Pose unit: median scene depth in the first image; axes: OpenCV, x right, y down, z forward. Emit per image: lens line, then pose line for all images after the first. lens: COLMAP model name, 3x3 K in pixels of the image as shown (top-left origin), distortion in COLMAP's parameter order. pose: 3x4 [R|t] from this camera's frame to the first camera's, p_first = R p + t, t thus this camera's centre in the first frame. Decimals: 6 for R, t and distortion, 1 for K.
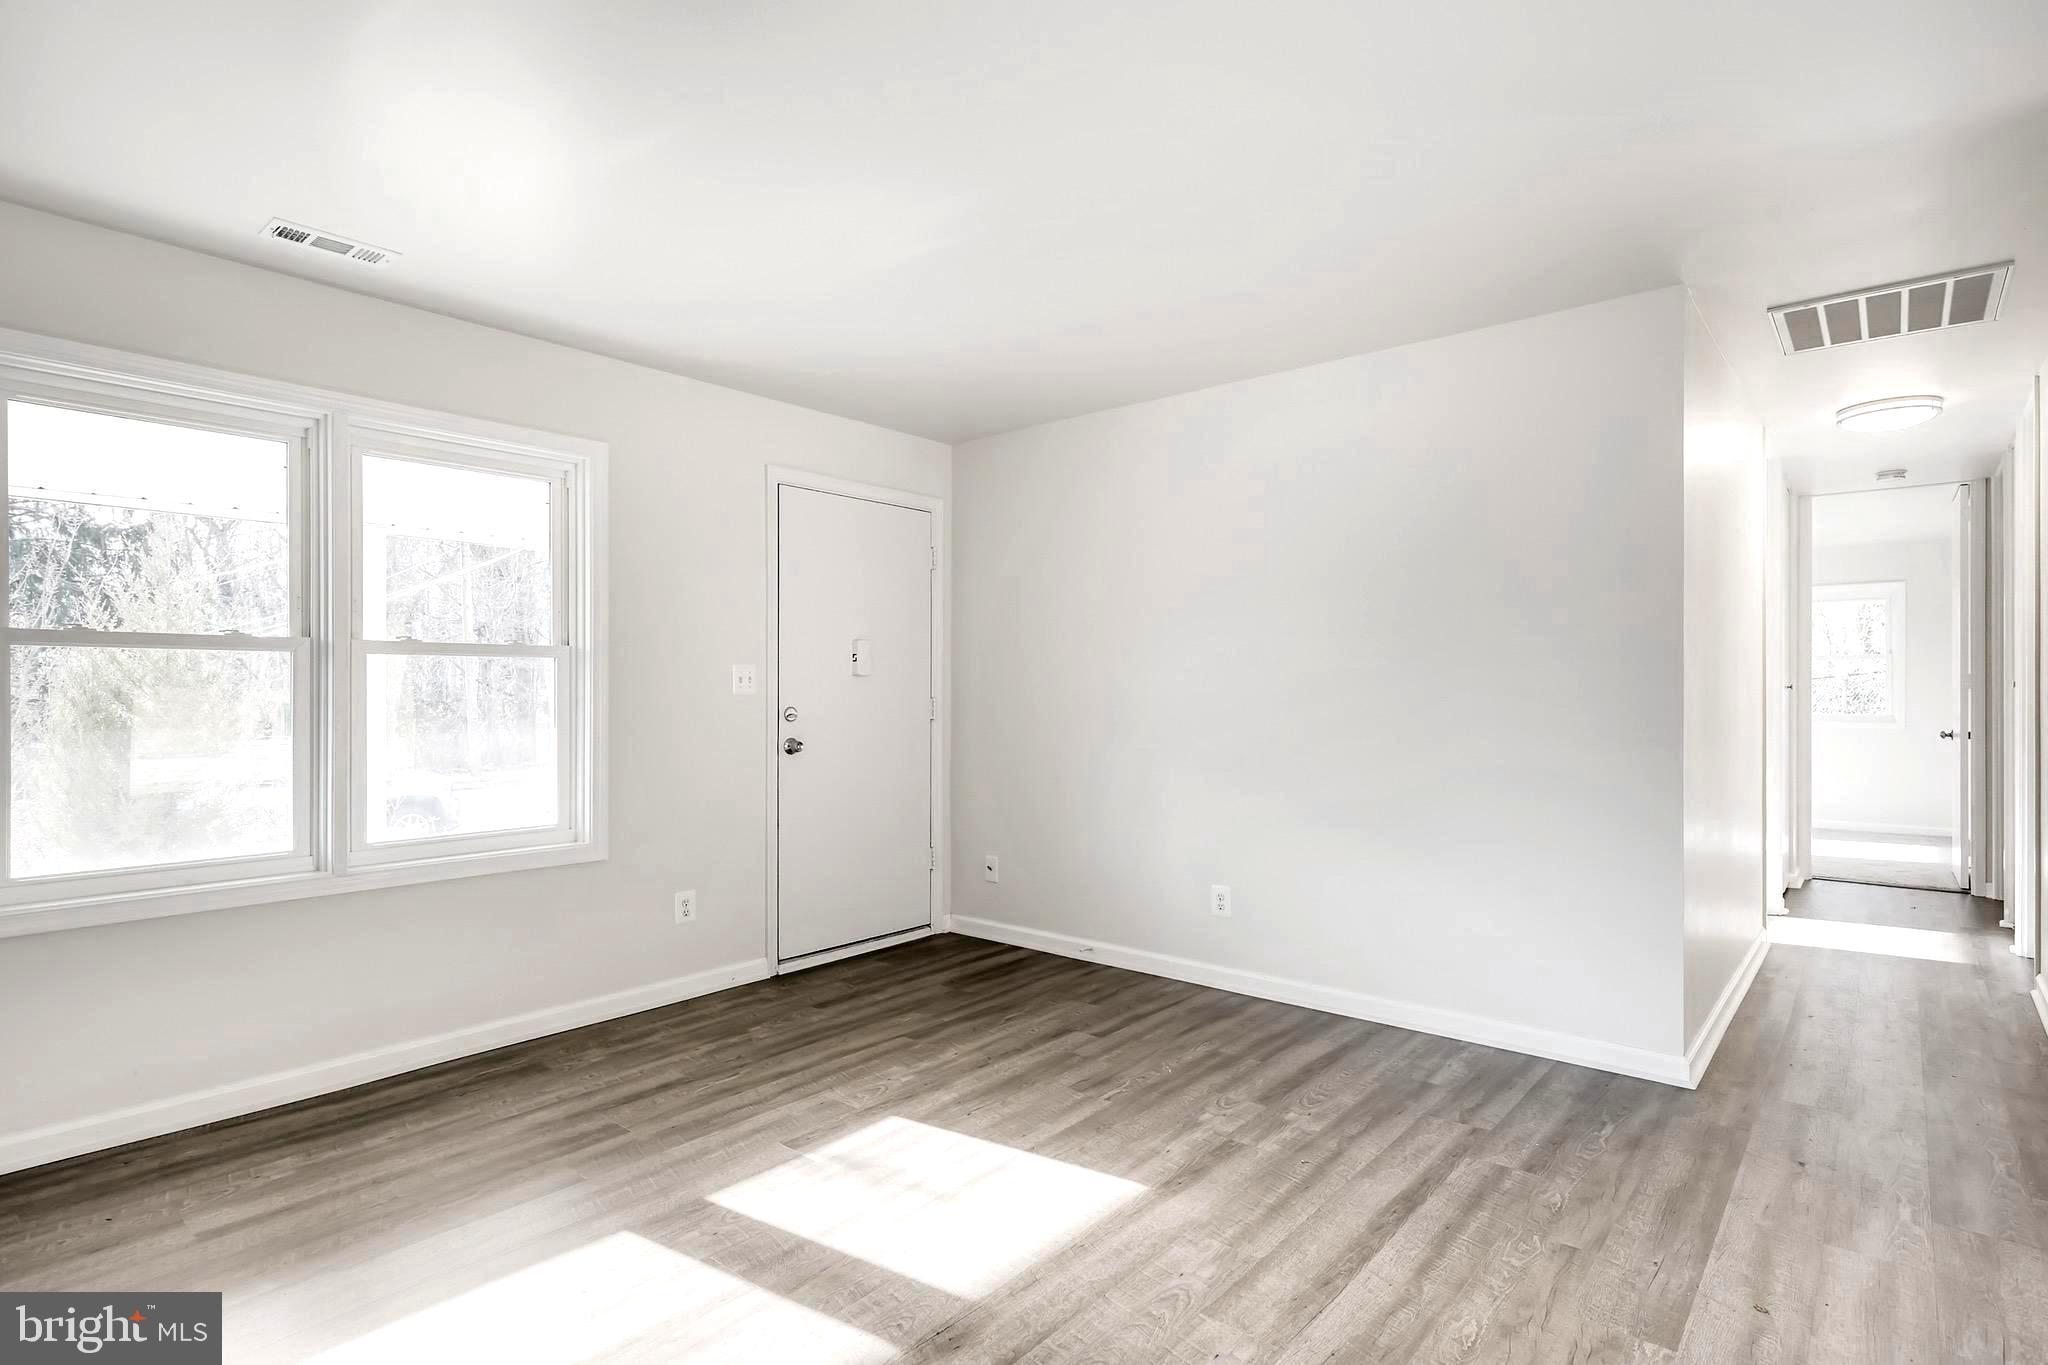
lens RADIAL K [[1047.1, 0, 1019.0], [0, 1047.1, 691.1], [0, 0, 1]] dist [-0.006941, 0.006762]
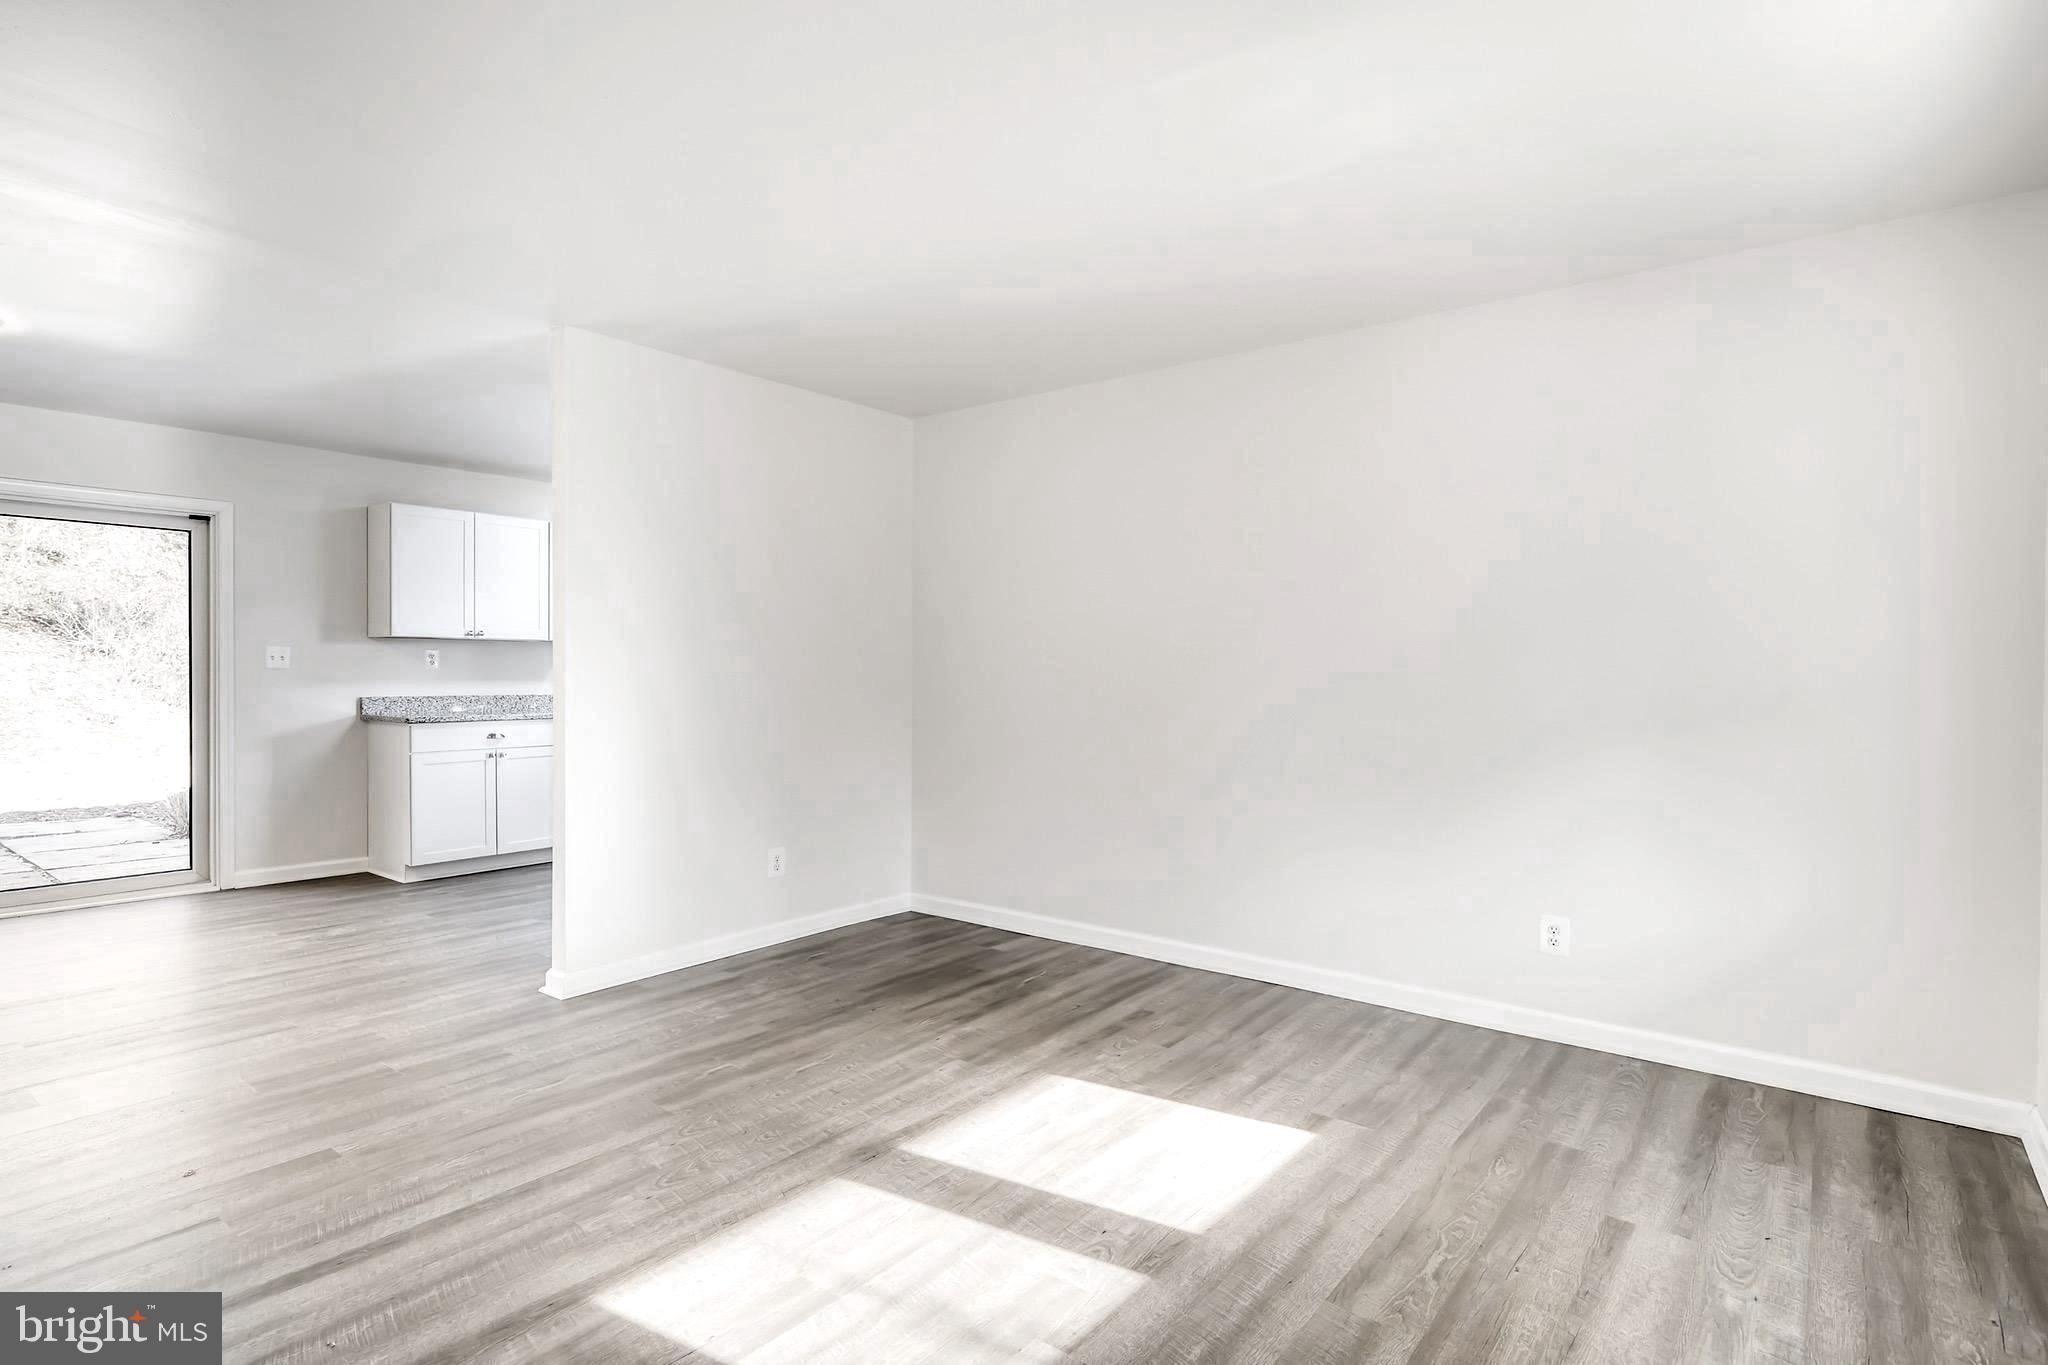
lens RADIAL K [[1047.1, 0, 996.3], [0, 1047.1, 686.6], [0, 0, 1]] dist [-0.006941, 0.006762]
pose [[-0.999925, -0.002390, -0.011989, -0.129954], [-0.002575, 0.999879, 0.015364, 0.003790], [0.011951, 0.015394, -0.999810, 1.401619]]
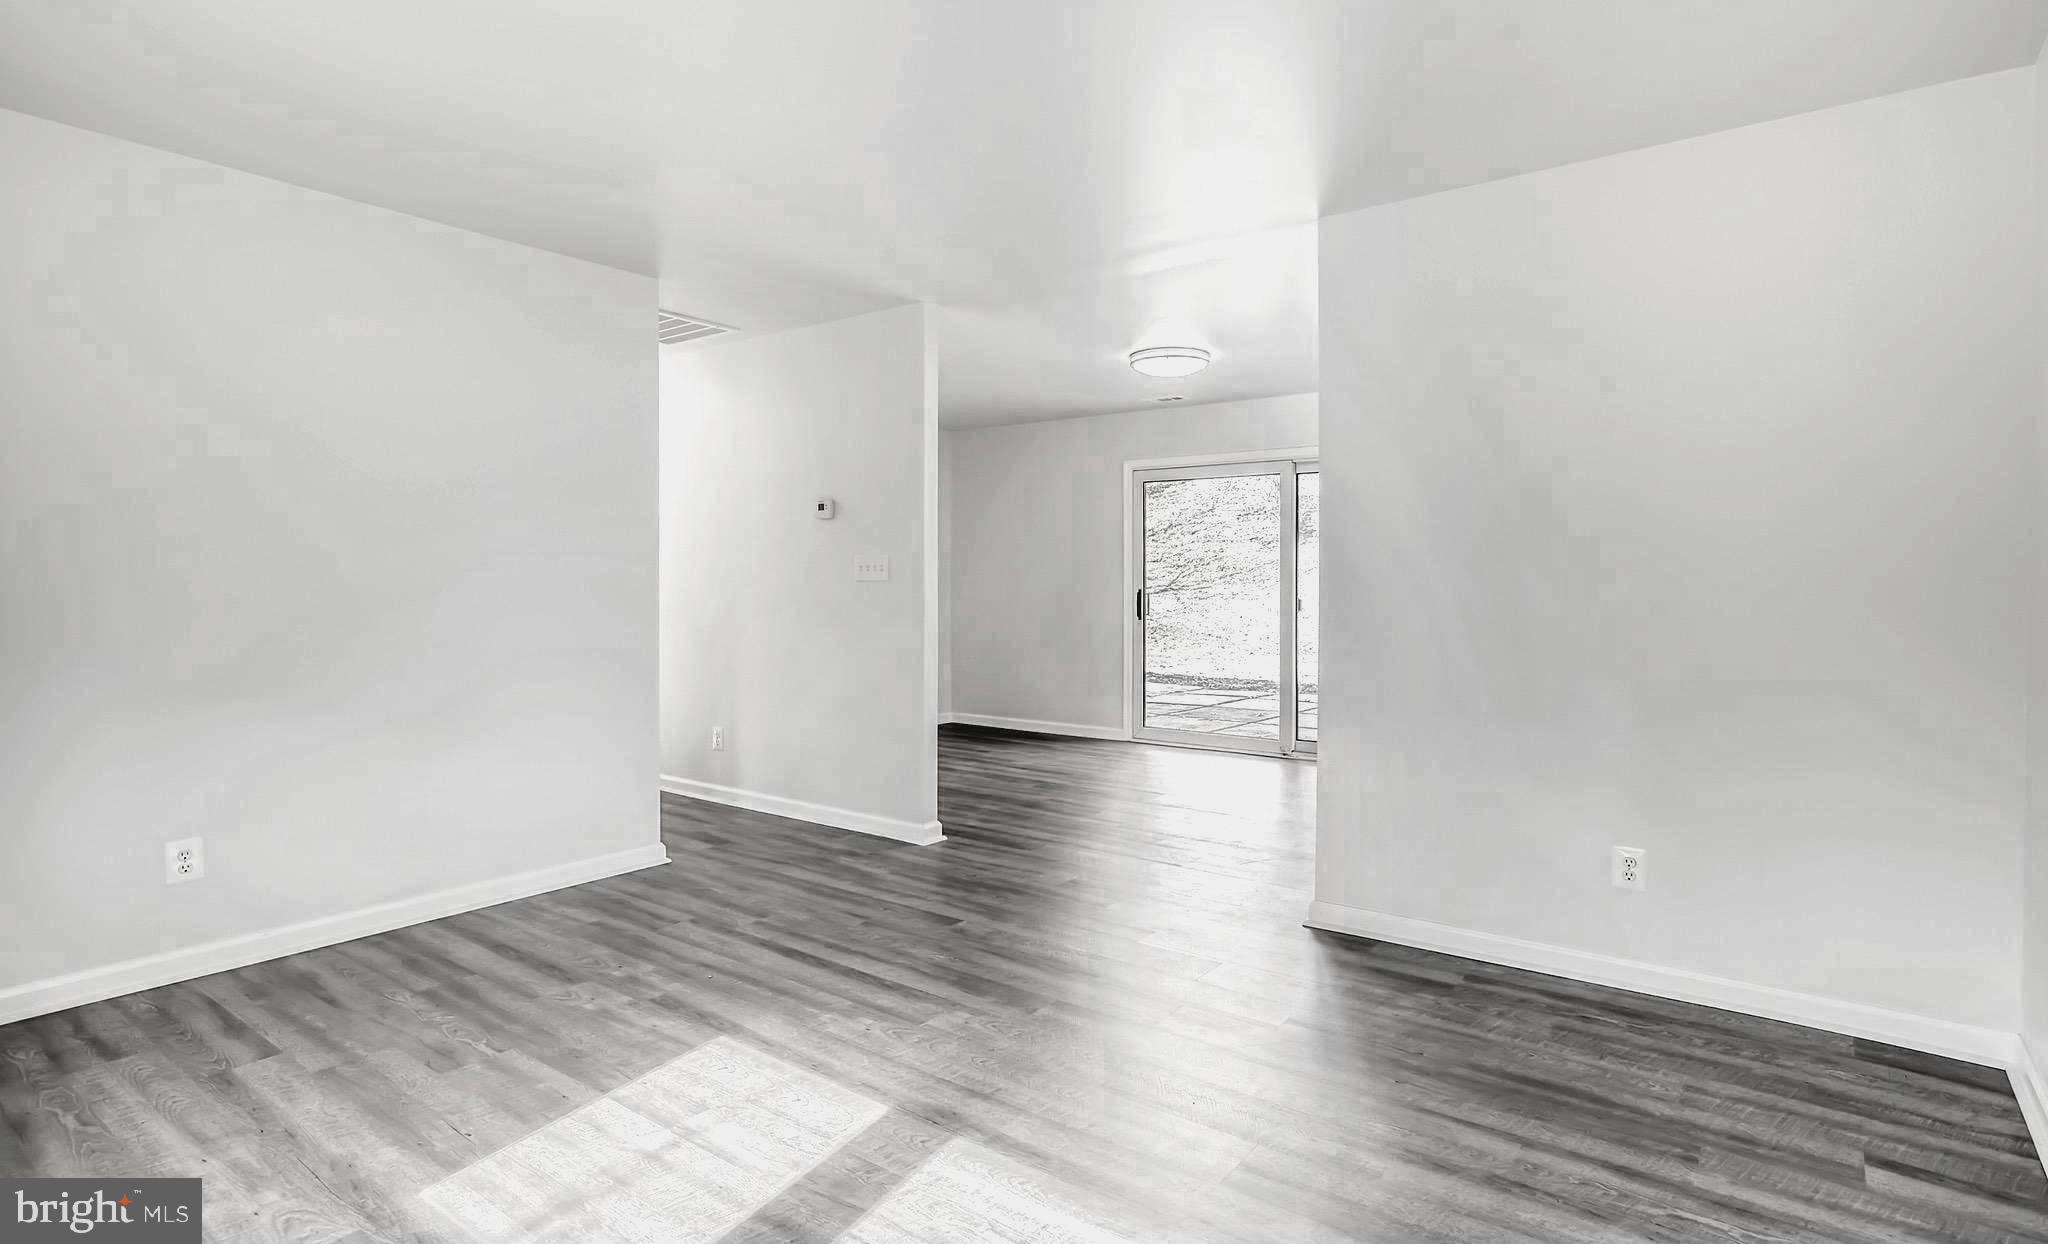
lens RADIAL K [[1025.4, 0, 1042.2], [0, 1025.4, 608.9], [0, 0, 1]] dist [-0.001026, 0.000593]
pose [[-0.065195, -0.029910, 0.997424, -0.748467], [-0.001975, 0.999553, 0.029845, -0.002570], [-0.997871, -0.000024, -0.065225, 0.581551]]
